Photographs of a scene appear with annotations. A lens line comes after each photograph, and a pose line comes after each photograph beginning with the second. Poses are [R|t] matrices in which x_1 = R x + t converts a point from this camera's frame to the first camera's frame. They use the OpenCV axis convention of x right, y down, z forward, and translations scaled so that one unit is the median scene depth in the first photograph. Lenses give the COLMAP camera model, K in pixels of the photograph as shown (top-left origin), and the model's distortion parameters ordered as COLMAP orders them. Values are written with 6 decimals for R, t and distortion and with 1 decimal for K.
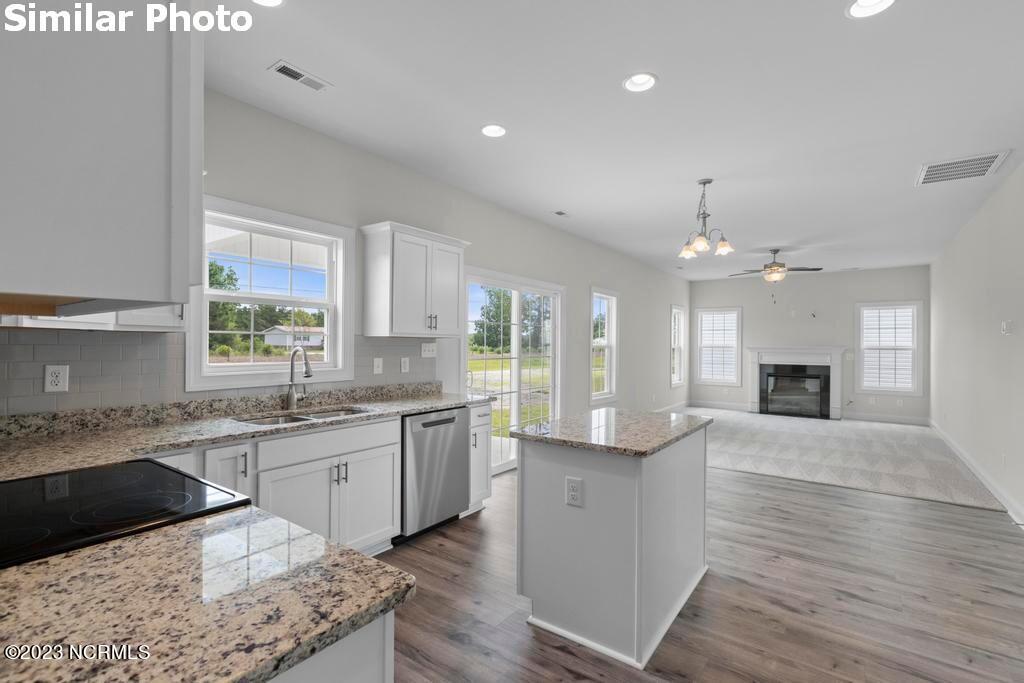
lens RADIAL K [[471.8, 0, 517.0], [0, 471.8, 342.0], [0, 0, 1]] dist [0.003161, 0.000230]
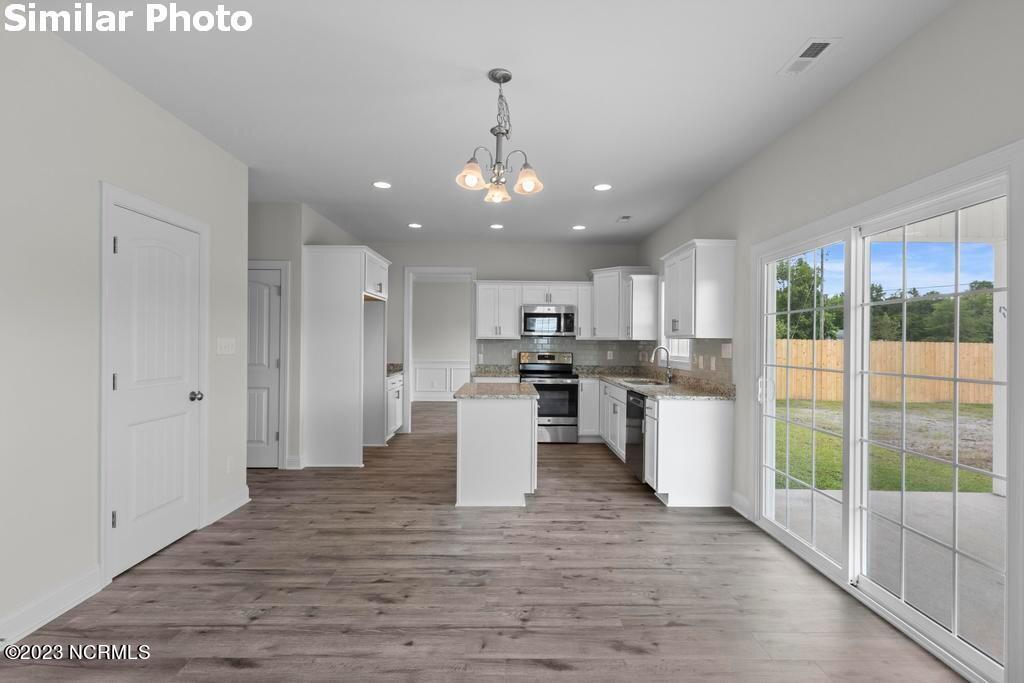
lens RADIAL K [[471.8, 0, 517.9], [0, 471.8, 344.5], [0, 0, 1]] dist [0.003161, 0.000230]
pose [[-0.802473, -0.014594, -0.596510, 0.784819], [-0.014366, 0.999884, -0.005137, 0.015230], [0.596516, 0.004447, -0.802589, 1.599161]]
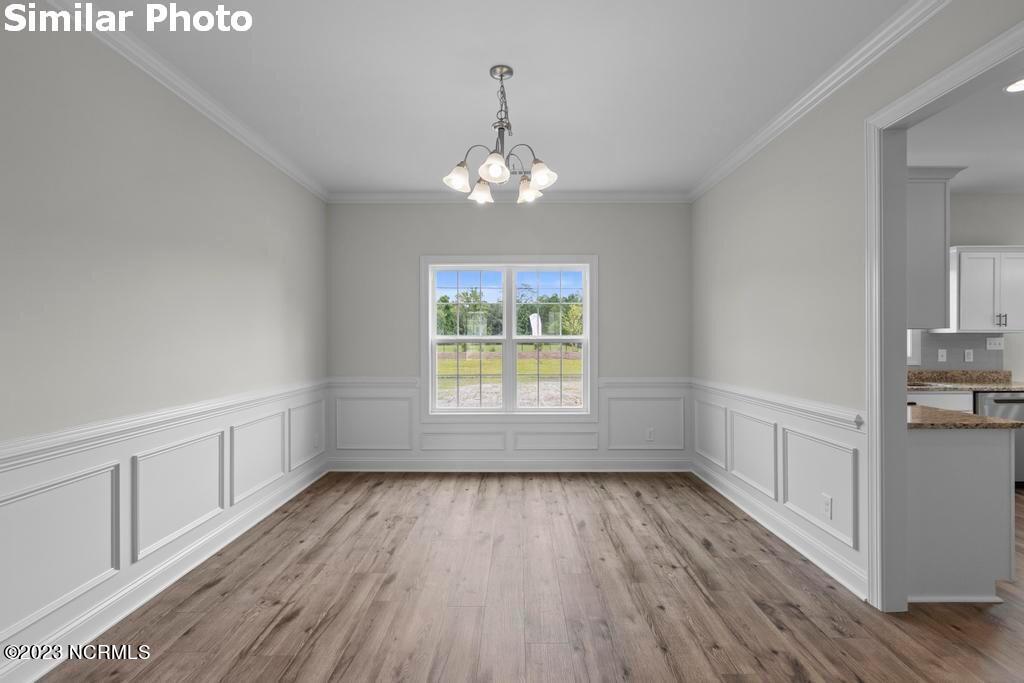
lens RADIAL K [[471.8, 0, 521.0], [0, 471.8, 339.8], [0, 0, 1]] dist [0.003161, 0.000230]
pose [[0.597297, -0.007260, -0.801987, 0.053550], [0.008564, 0.999960, -0.002675, 0.000996], [0.801975, -0.005271, 0.597335, -0.658828]]
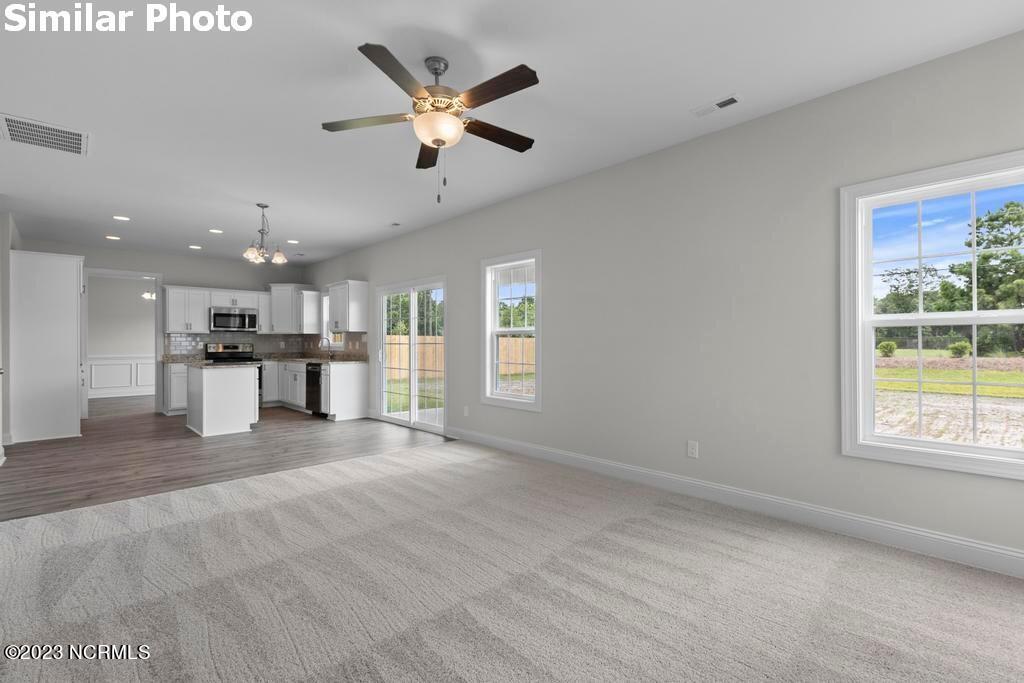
lens RADIAL K [[471.8, 0, 512.8], [0, 471.8, 337.8], [0, 0, 1]] dist [0.003161, 0.000230]
pose [[-0.194953, -0.018684, -0.980635, 1.629755], [0.005425, 0.999783, -0.020127, 0.058828], [0.980798, -0.009244, -0.194809, 2.042855]]
